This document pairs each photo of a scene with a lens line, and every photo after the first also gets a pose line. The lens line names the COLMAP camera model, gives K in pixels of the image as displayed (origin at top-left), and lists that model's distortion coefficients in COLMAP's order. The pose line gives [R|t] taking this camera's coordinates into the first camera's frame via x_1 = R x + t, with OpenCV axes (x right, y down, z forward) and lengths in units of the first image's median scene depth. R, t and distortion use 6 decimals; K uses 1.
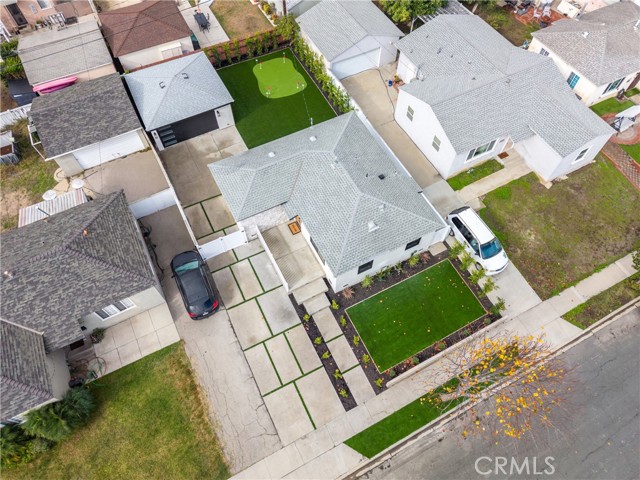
lens RADIAL K [[427.3, 0, 320.0], [0, 427.3, 240.0], [0, 0, 1]] dist [0.047049, -0.049585]
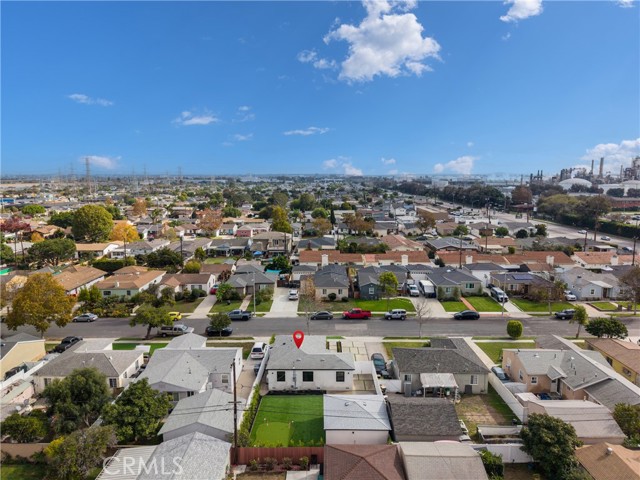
lens RADIAL K [[427.3, 0, 320.0], [0, 427.3, 240.0], [0, 0, 1]] dist [0.047049, -0.049585]
pose [[-0.882931, -0.067423, 0.464636, -1.021189], [0.405412, 0.389649, 0.826931, -2.137148], [-0.236799, 0.918492, -0.316699, 1.181070]]
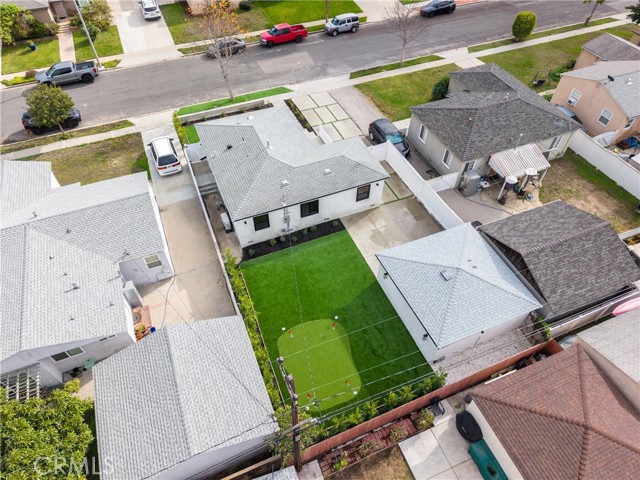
lens RADIAL K [[427.3, 0, 320.0], [0, 427.3, 240.0], [0, 0, 1]] dist [0.047049, -0.049585]
pose [[-0.996743, -0.063239, 0.050047, -0.164100], [0.067263, -0.309517, 0.948512, -1.286667], [-0.044492, 0.948789, 0.312763, 0.883147]]
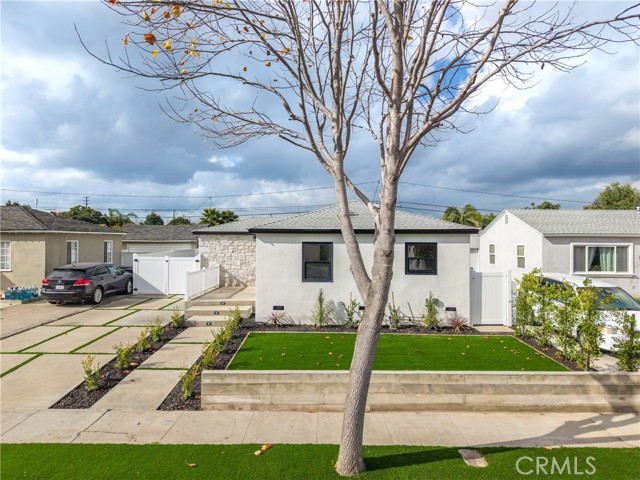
lens RADIAL K [[427.3, 0, 320.0], [0, 427.3, 240.0], [0, 0, 1]] dist [0.047049, -0.049585]
pose [[0.887226, 0.005668, -0.461300, 0.348446], [-0.399385, 0.509934, -0.761879, 0.445855], [0.230914, 0.860195, 0.454691, 0.702150]]
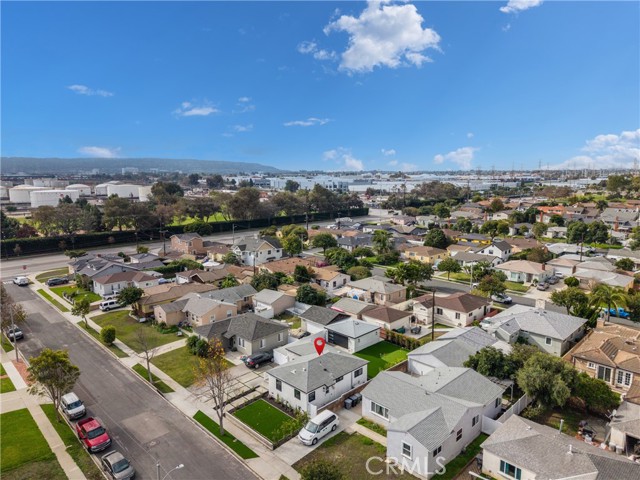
lens RADIAL K [[427.3, 0, 320.0], [0, 427.3, 240.0], [0, 0, 1]] dist [0.047049, -0.049585]
pose [[0.295753, 0.151530, -0.943170, 1.890841], [-0.818519, 0.549235, -0.168425, -0.124426], [0.492501, 0.821815, 0.286468, -0.040132]]
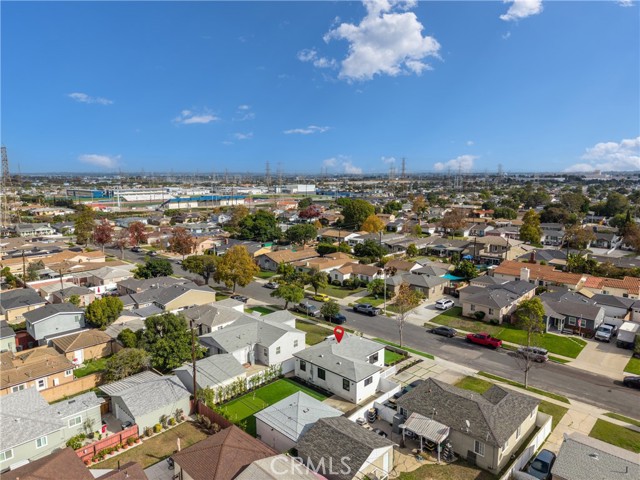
lens RADIAL K [[427.3, 0, 320.0], [0, 427.3, 240.0], [0, 0, 1]] dist [0.047049, -0.049585]
pose [[-0.328210, -0.142796, 0.933749, -1.867856], [0.813144, 0.460333, 0.356216, -1.258669], [-0.480702, 0.876186, -0.034973, 0.667212]]
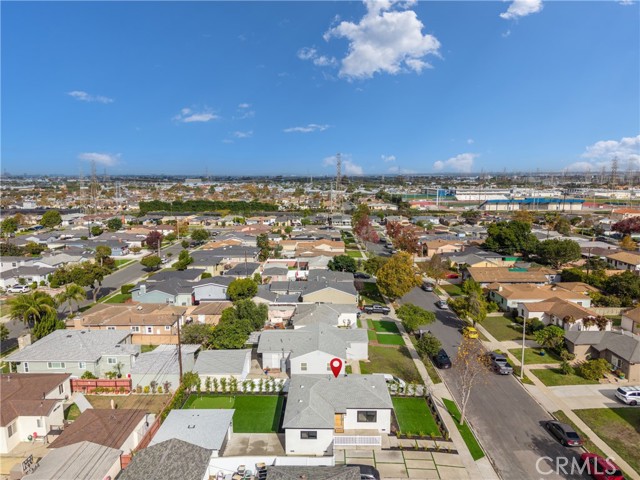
lens RADIAL K [[427.3, 0, 320.0], [0, 427.3, 240.0], [0, 0, 1]] dist [0.047049, -0.049585]
pose [[0.471858, -0.133478, 0.871512, -1.465586], [0.759061, 0.564359, -0.324539, 0.038288], [-0.448527, 0.814667, 0.367615, -0.109522]]
